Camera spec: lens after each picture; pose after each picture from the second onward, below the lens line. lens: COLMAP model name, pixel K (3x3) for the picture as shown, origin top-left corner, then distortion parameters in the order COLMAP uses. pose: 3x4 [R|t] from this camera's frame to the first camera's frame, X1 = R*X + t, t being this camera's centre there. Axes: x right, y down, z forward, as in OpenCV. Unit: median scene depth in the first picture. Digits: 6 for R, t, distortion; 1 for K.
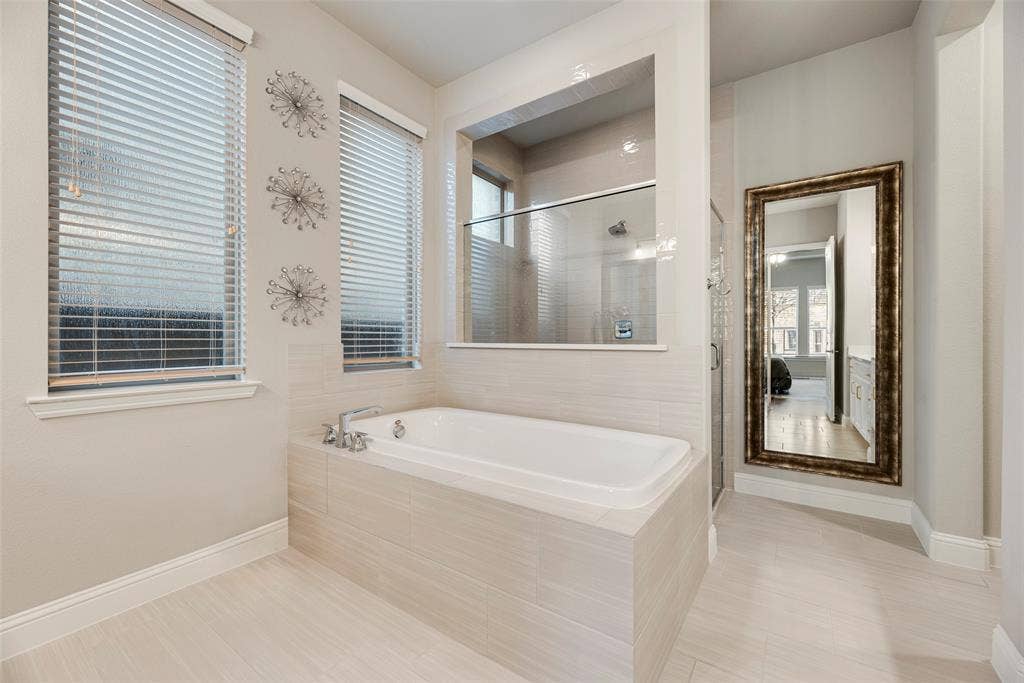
lens RADIAL K [[416.4, 0, 504.7], [0, 416.4, 341.0], [0, 0, 1]] dist [0.000411, 0.001207]
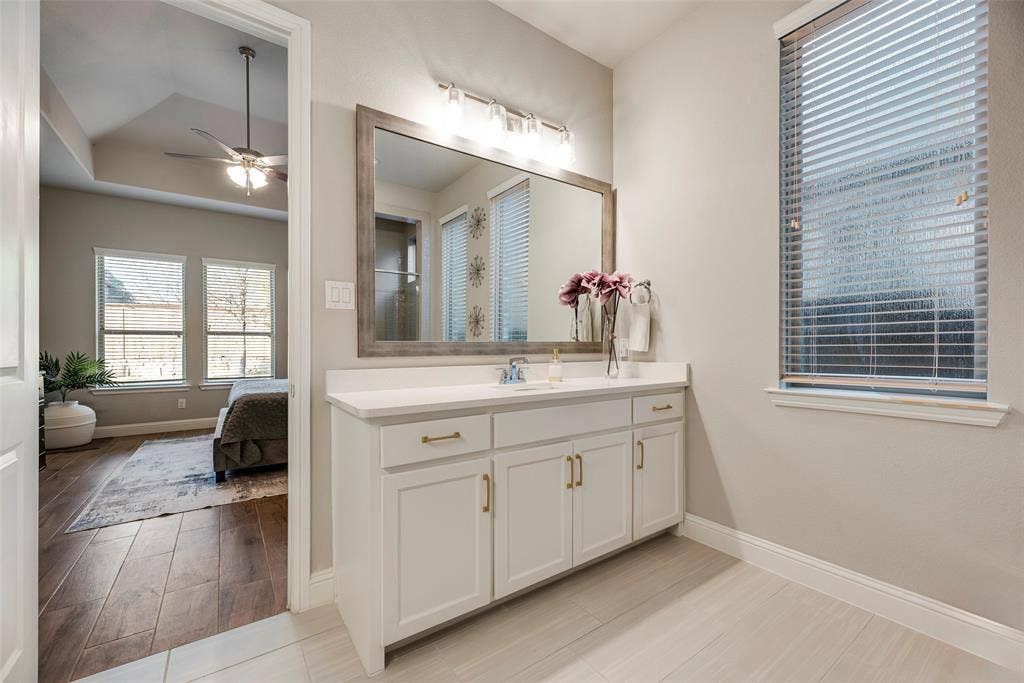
lens RADIAL K [[416.4, 0, 503.0], [0, 416.4, 346.2], [0, 0, 1]] dist [0.000411, 0.001207]
pose [[-0.340010, -0.000038, -0.940422, 0.322066], [0.004478, 0.999989, -0.001659, -0.002592], [0.940411, -0.004776, -0.340006, 0.461599]]
